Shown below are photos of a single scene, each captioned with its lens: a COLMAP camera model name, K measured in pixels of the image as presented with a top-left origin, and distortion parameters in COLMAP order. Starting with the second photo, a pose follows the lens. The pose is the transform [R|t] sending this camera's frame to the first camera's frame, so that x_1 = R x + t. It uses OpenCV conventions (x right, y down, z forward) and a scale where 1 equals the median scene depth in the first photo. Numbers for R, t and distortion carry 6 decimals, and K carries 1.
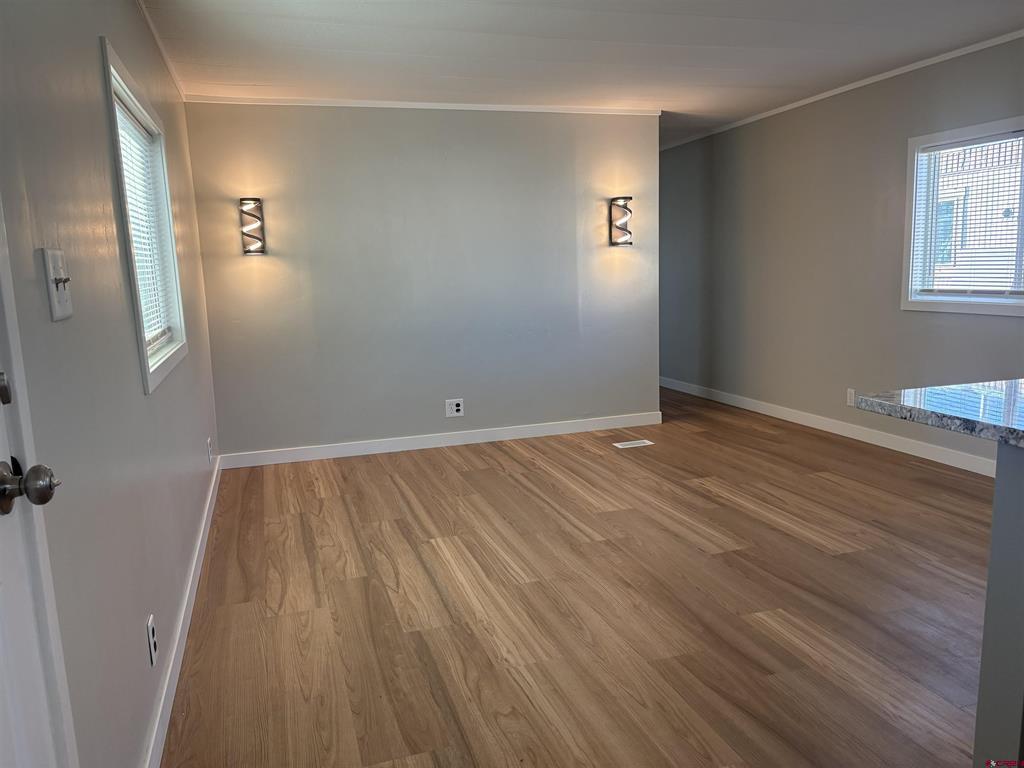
lens RADIAL K [[758.6, 0, 509.5], [0, 758.6, 387.5], [0, 0, 1]] dist [0.046887, -0.062884]
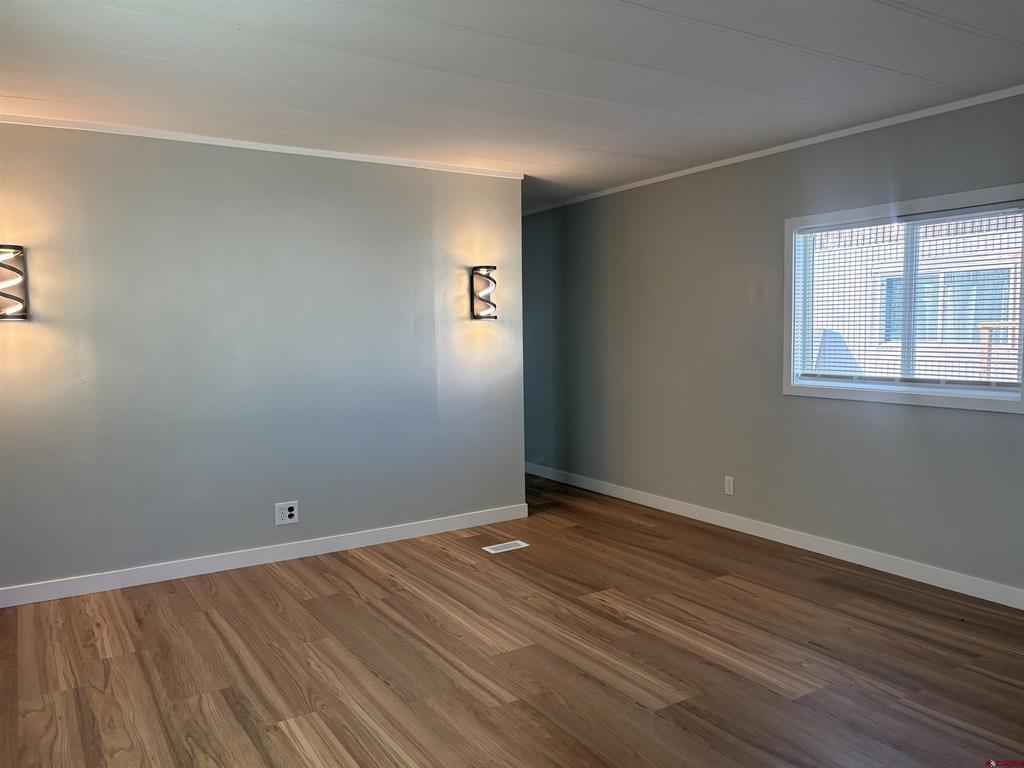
lens RADIAL K [[758.6, 0, 509.5], [0, 758.6, 387.5], [0, 0, 1]] dist [0.046887, -0.062884]
pose [[0.966190, 0.000575, 0.257832, -0.066575], [0.021491, 0.996338, -0.082757, -0.042189], [-0.256935, 0.085500, 0.962639, 0.186222]]
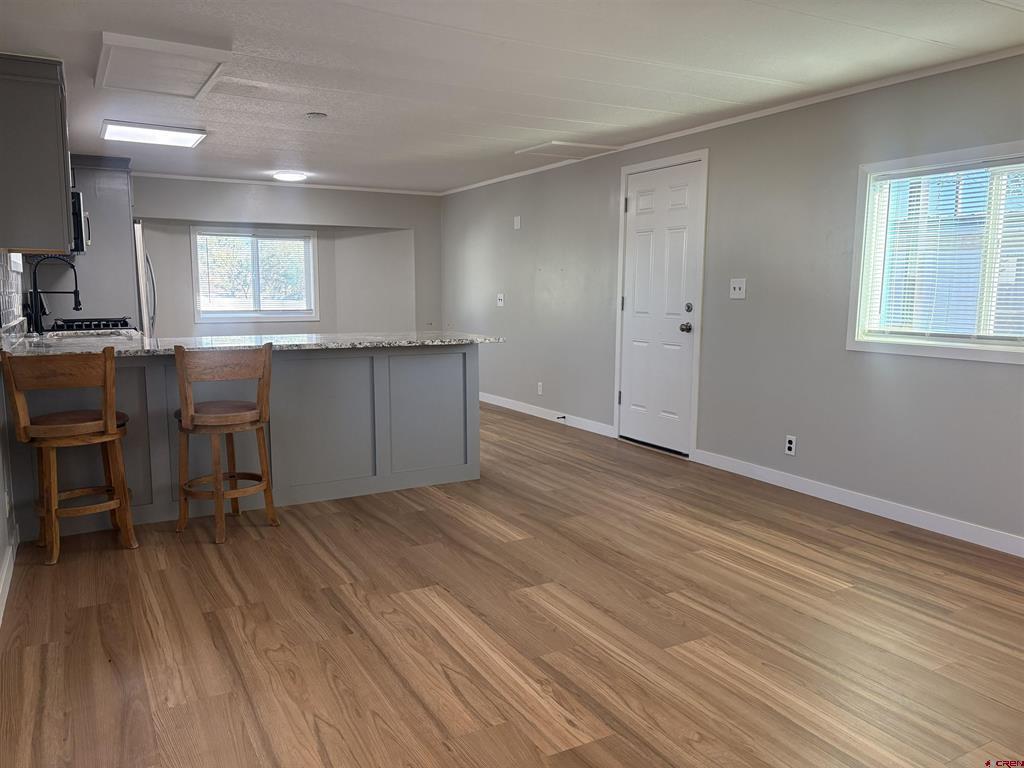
lens RADIAL K [[758.6, 0, 509.5], [0, 758.6, 387.5], [0, 0, 1]] dist [0.046887, -0.062884]
pose [[-0.979021, 0.060938, -0.194435, 0.379853], [0.000754, 0.955310, 0.295606, -0.244309], [0.203759, 0.289257, -0.935314, 1.405857]]
